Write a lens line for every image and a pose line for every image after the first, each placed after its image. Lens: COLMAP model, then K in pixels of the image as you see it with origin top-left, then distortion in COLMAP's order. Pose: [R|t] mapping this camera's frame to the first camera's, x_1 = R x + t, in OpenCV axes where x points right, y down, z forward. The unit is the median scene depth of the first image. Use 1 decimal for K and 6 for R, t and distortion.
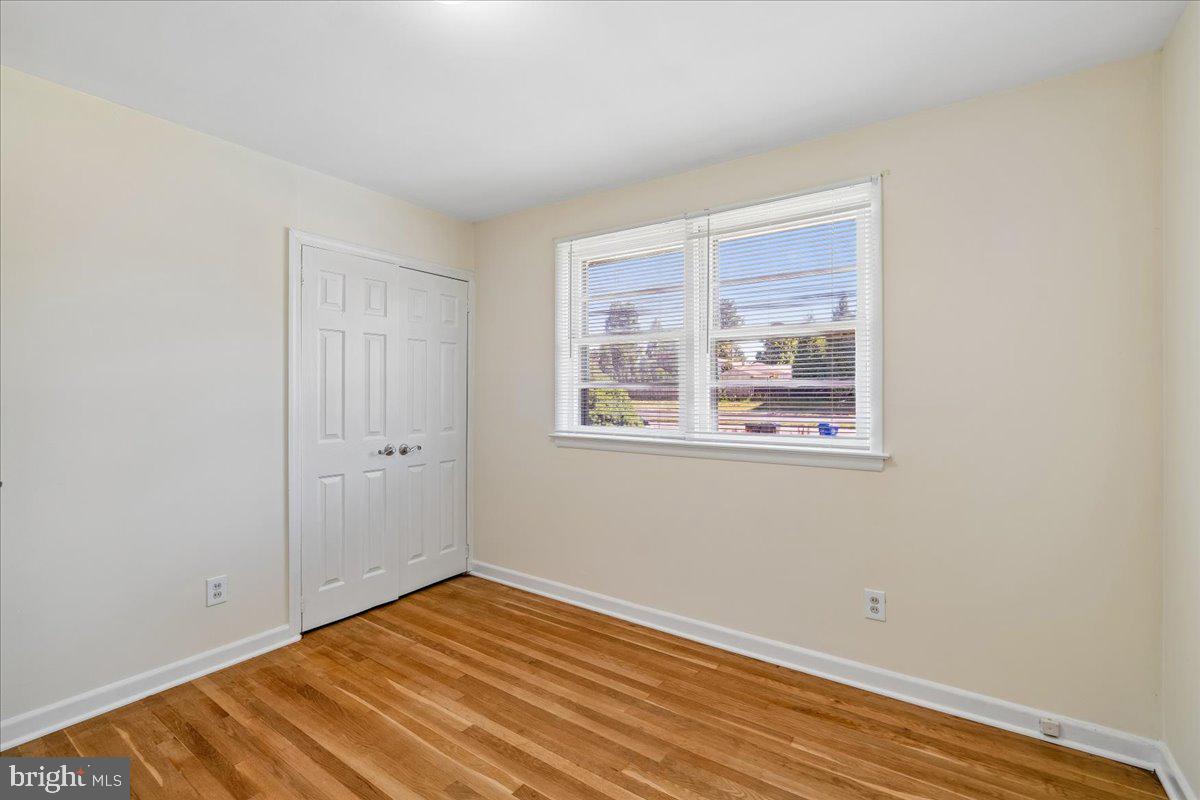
lens RADIAL K [[527.9, 0, 599.9], [0, 527.9, 394.2], [0, 0, 1]] dist [-0.011484, 0.001129]
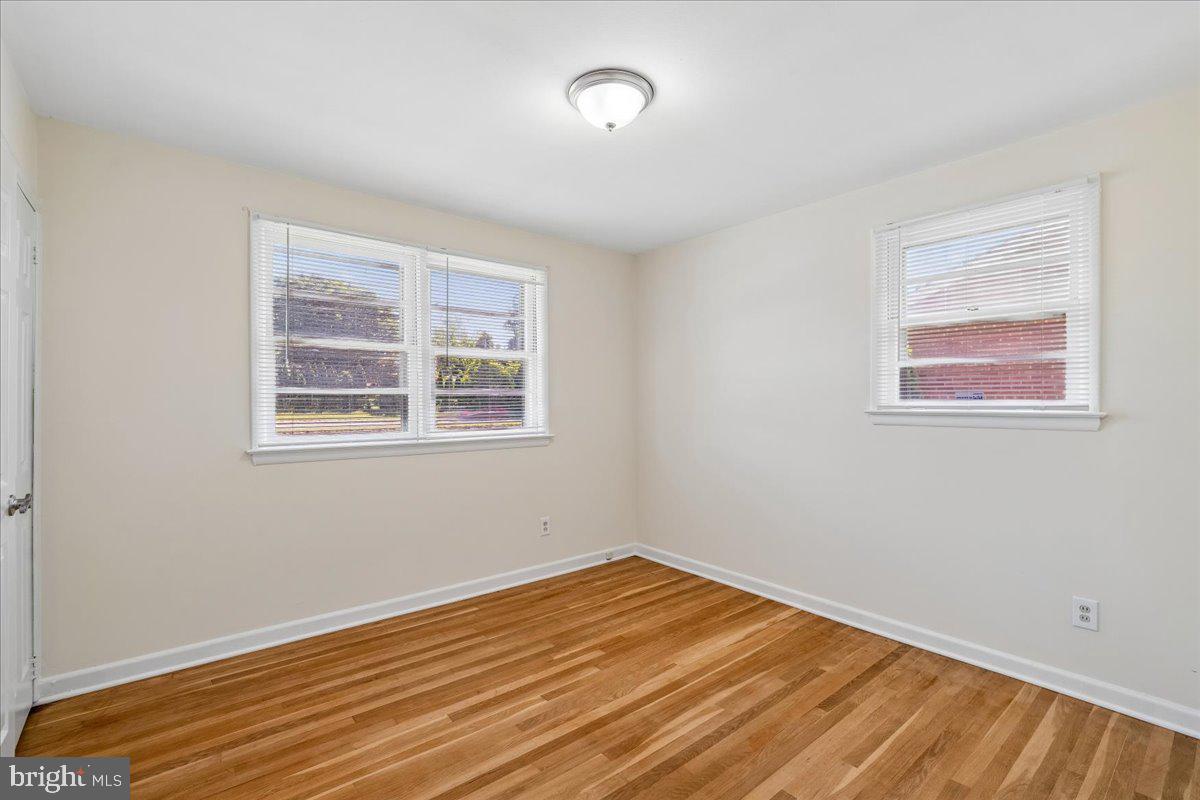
lens RADIAL K [[527.9, 0, 612.6], [0, 527.9, 403.5], [0, 0, 1]] dist [-0.011484, 0.001129]
pose [[0.269752, -0.015803, 0.962800, -0.987027], [0.000001, 0.999865, 0.016411, -0.014207], [-0.962930, -0.004426, 0.269716, 0.336120]]
